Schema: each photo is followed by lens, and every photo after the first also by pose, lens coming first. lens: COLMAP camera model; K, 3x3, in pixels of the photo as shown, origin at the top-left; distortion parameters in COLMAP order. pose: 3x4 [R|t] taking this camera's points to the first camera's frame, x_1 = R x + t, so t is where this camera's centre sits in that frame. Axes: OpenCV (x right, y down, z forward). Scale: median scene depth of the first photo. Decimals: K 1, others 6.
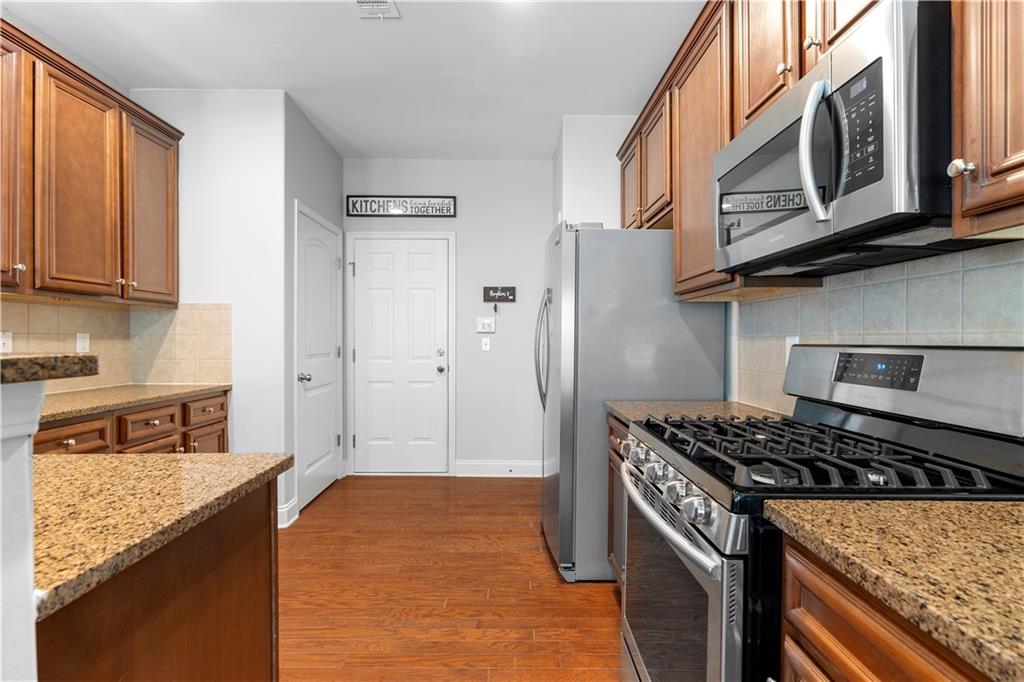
lens RADIAL K [[468.2, 0, 509.7], [0, 468.2, 341.9], [0, 0, 1]] dist [-0.005193, -0.000453]
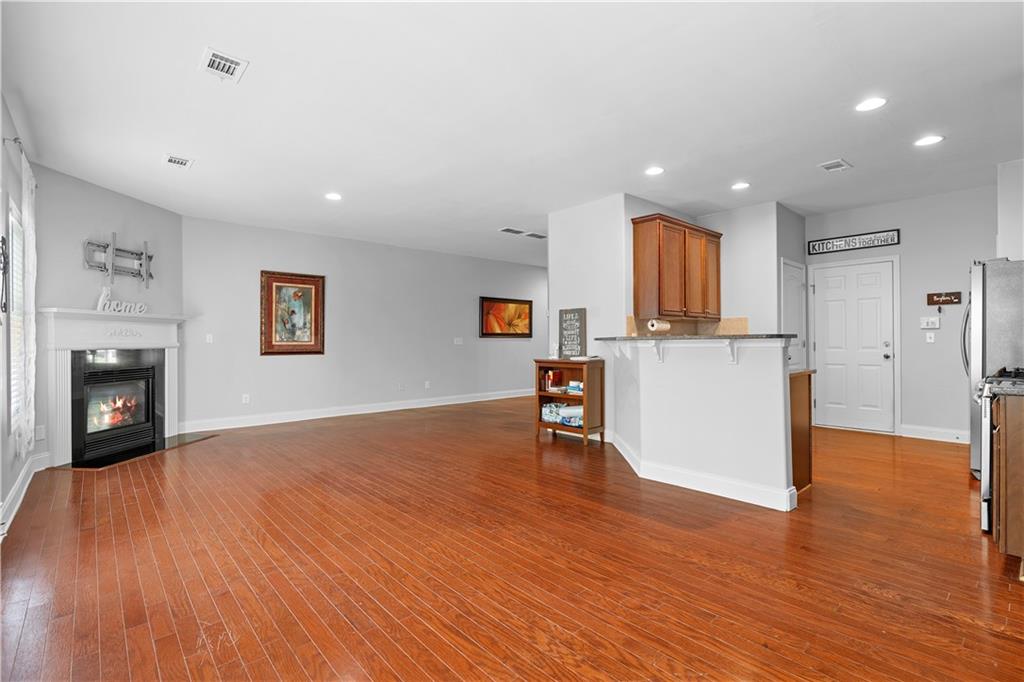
lens RADIAL K [[468.2, 0, 509.7], [0, 468.2, 341.9], [0, 0, 1]] dist [-0.005193, -0.000453]
pose [[0.660266, -0.007730, -0.750992, 0.224141], [0.004698, 0.999970, -0.006162, 0.028756], [0.751017, 0.000541, 0.660283, -1.096445]]
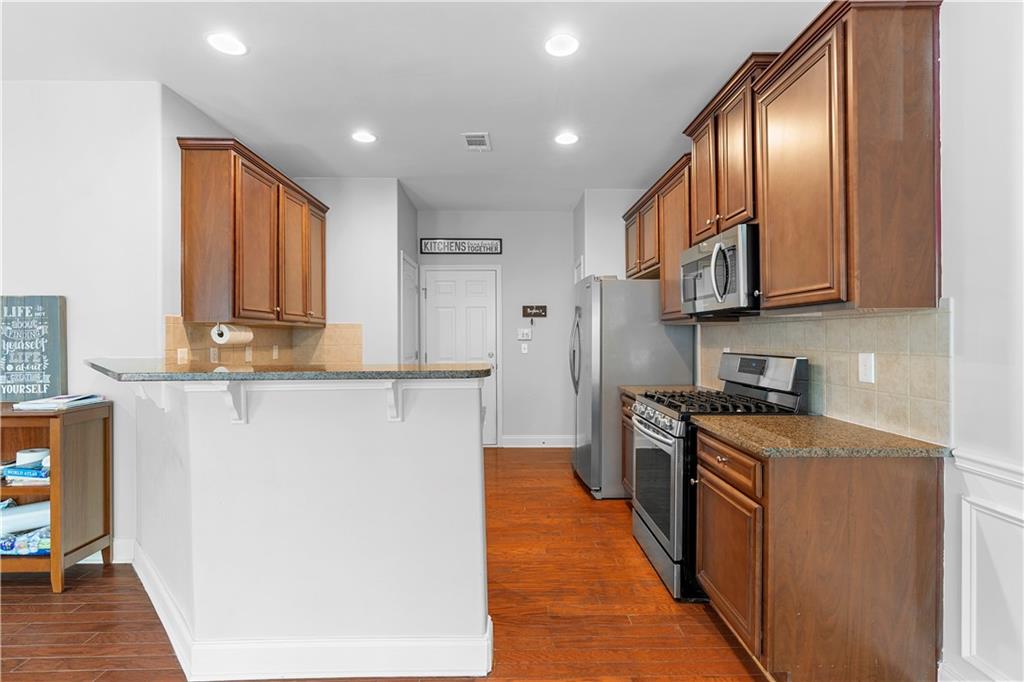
lens RADIAL K [[465.6, 0, 511.6], [0, 465.6, 337.7], [0, 0, 1]] dist [-0.002971, 0.000006]
pose [[0.999926, -0.006620, 0.010188, -0.151478], [0.006666, 0.999968, -0.004476, -0.030009], [-0.010158, 0.004543, 0.999938, -0.498792]]
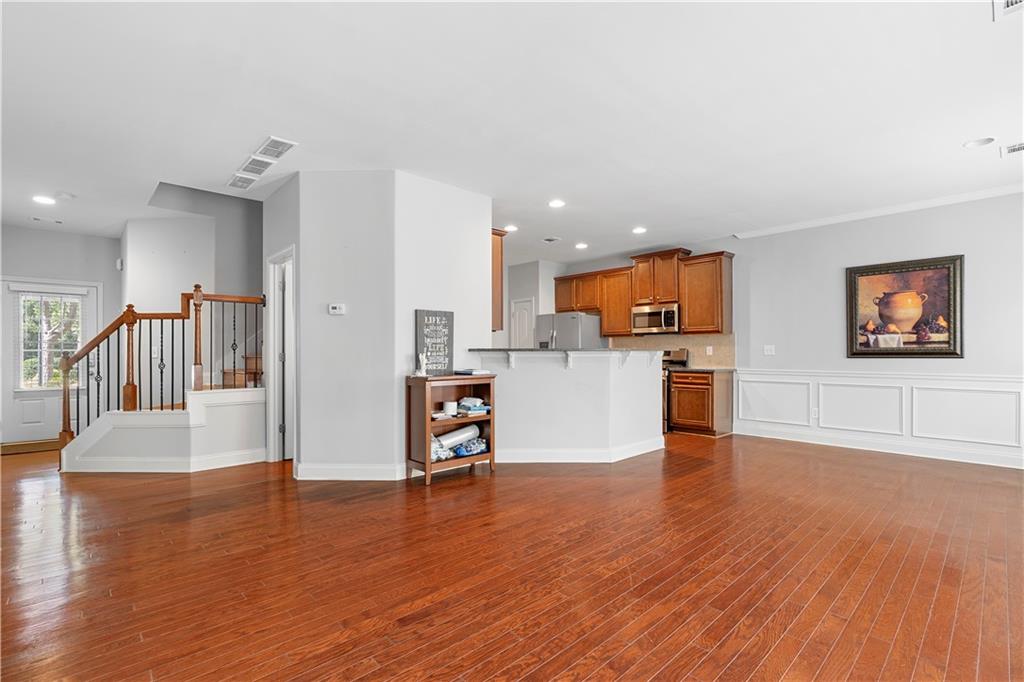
lens RADIAL K [[471.0, 0, 509.8], [0, 471.0, 355.6], [0, 0, 1]] dist [-0.003661, -0.000419]
pose [[0.730035, -0.008262, 0.683360, -2.057331], [0.013138, 0.999912, -0.001946, 0.032859], [-0.683283, 0.010398, 0.730079, -0.880881]]
